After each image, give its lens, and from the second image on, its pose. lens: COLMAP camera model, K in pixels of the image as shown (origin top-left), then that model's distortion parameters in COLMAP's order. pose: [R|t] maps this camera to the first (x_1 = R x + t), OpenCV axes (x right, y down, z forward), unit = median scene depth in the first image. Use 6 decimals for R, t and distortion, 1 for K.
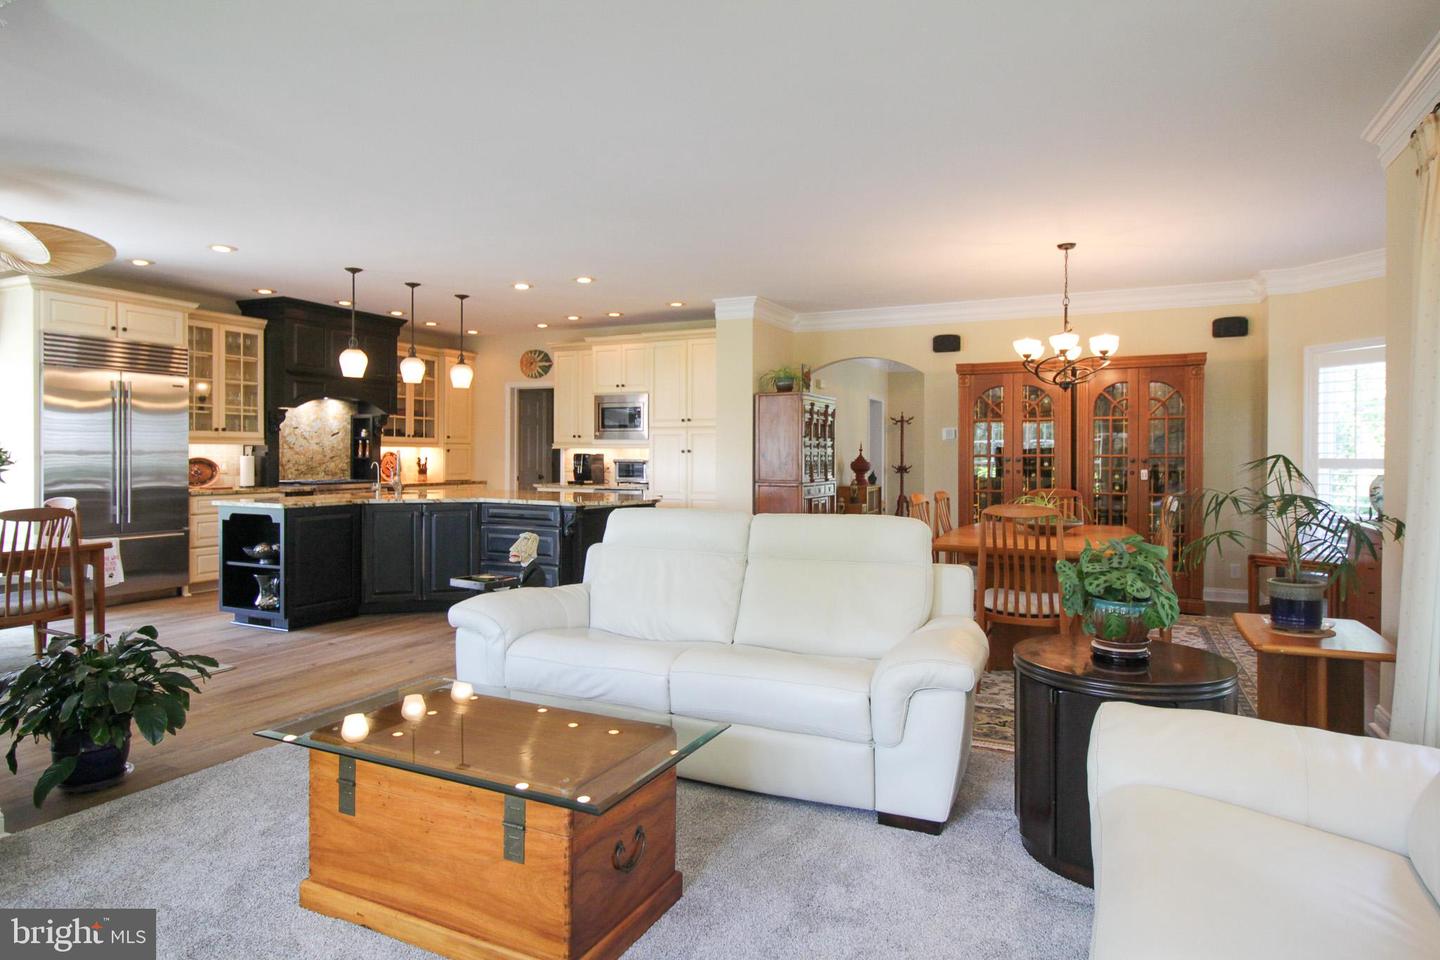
lens RADIAL K [[844.9, 0, 720.8], [0, 844.9, 460.1], [0, 0, 1]] dist [0.004505, -0.000988]
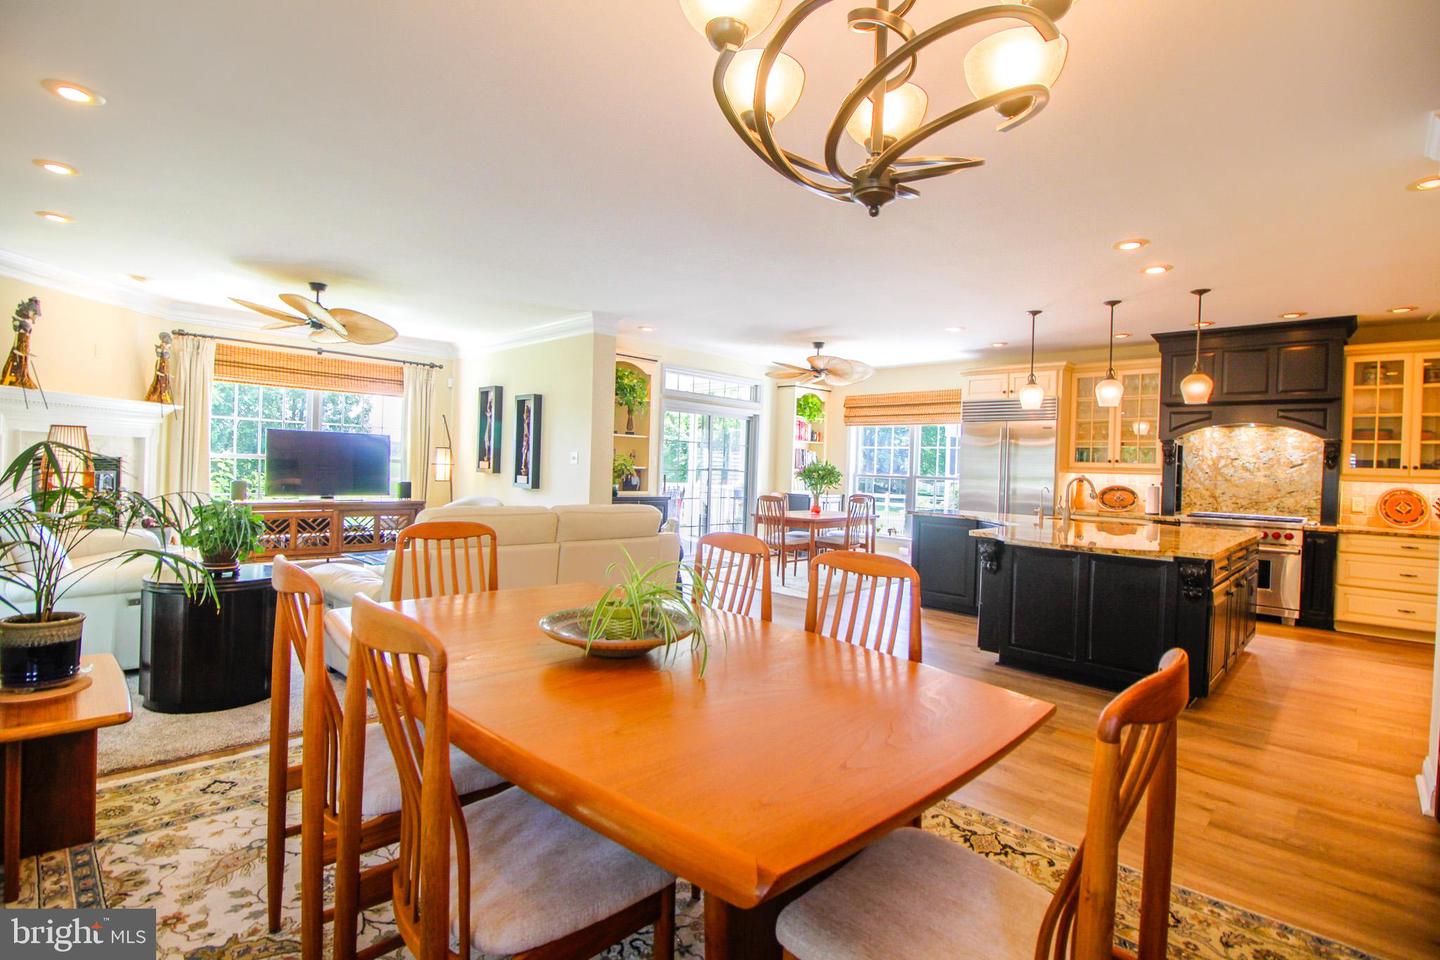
lens RADIAL K [[674.5, 0, 727.5], [0, 674.5, 475.7], [0, 0, 1]] dist [-0.005142, -0.007083]
pose [[-0.318475, -0.011975, -0.947855, 0.428881], [-0.050572, 0.998711, 0.004374, 0.006759], [0.946581, 0.049328, -0.318670, 0.744941]]
